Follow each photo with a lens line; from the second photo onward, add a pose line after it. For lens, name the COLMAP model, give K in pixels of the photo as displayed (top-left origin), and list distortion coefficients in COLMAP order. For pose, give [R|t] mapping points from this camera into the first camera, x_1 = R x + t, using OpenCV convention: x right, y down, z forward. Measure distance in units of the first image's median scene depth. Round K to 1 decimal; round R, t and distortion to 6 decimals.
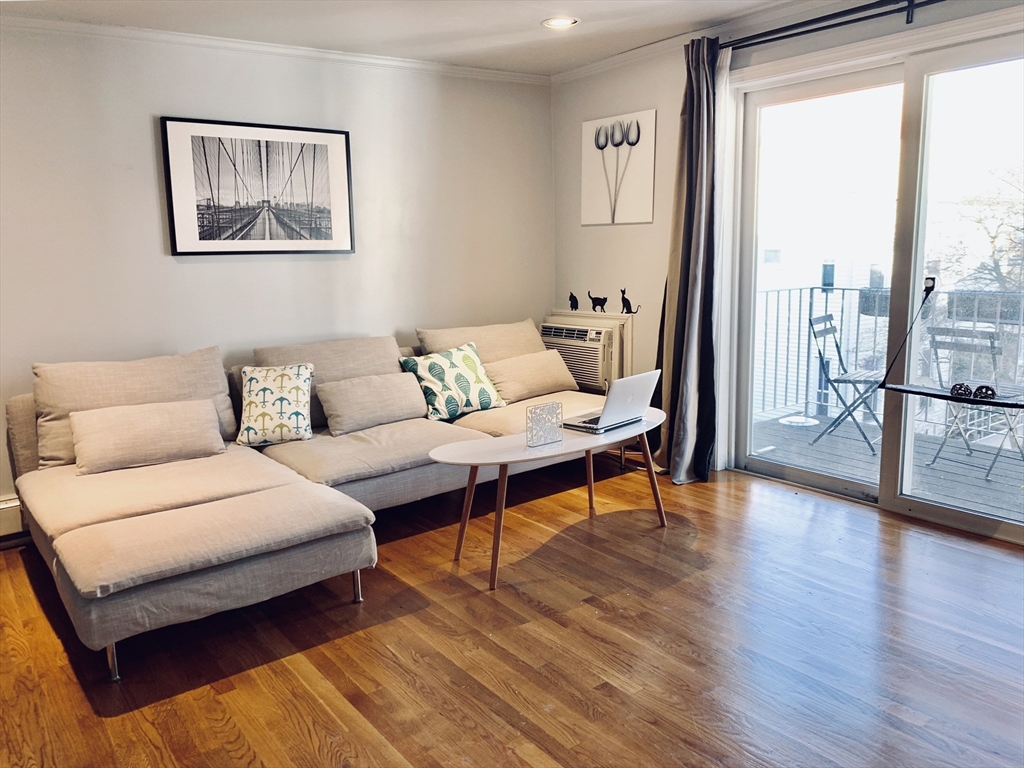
lens RADIAL K [[790.7, 0, 520.0], [0, 790.7, 389.3], [0, 0, 1]] dist [0.018669, -0.028629]
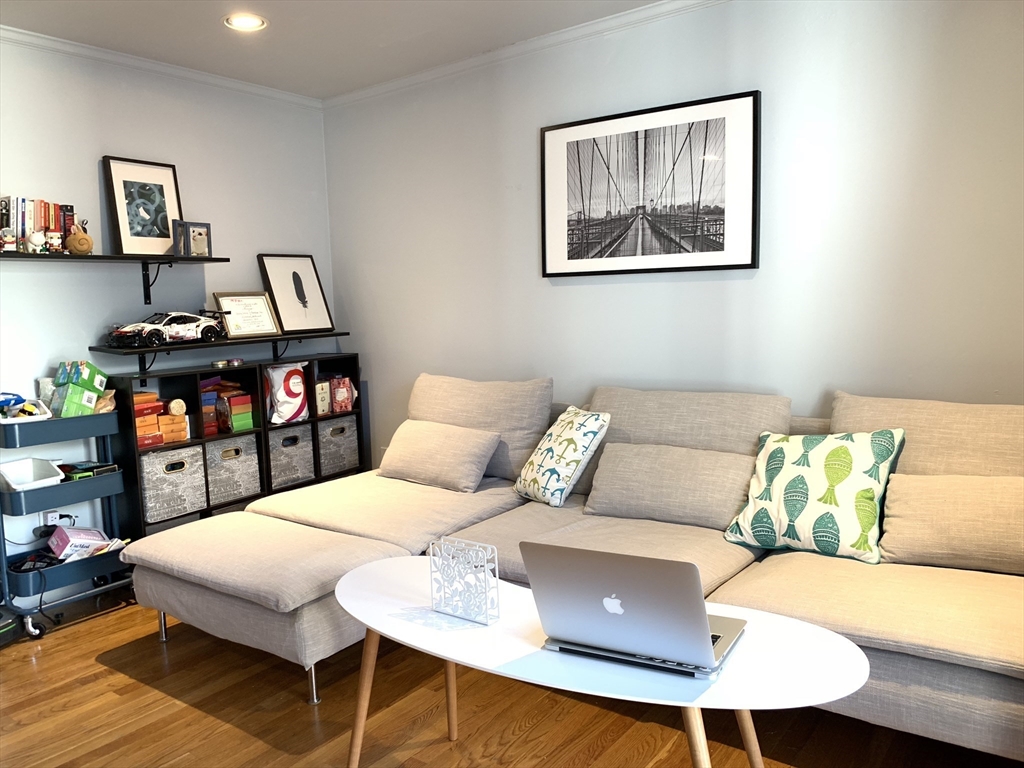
lens RADIAL K [[790.7, 0, 507.0], [0, 790.7, 386.1], [0, 0, 1]] dist [0.018669, -0.028629]
pose [[0.270463, 0.109878, -0.956440, 0.411894], [-0.154974, 0.985479, 0.069390, -0.093438], [0.950175, 0.129456, 0.283564, 0.659795]]
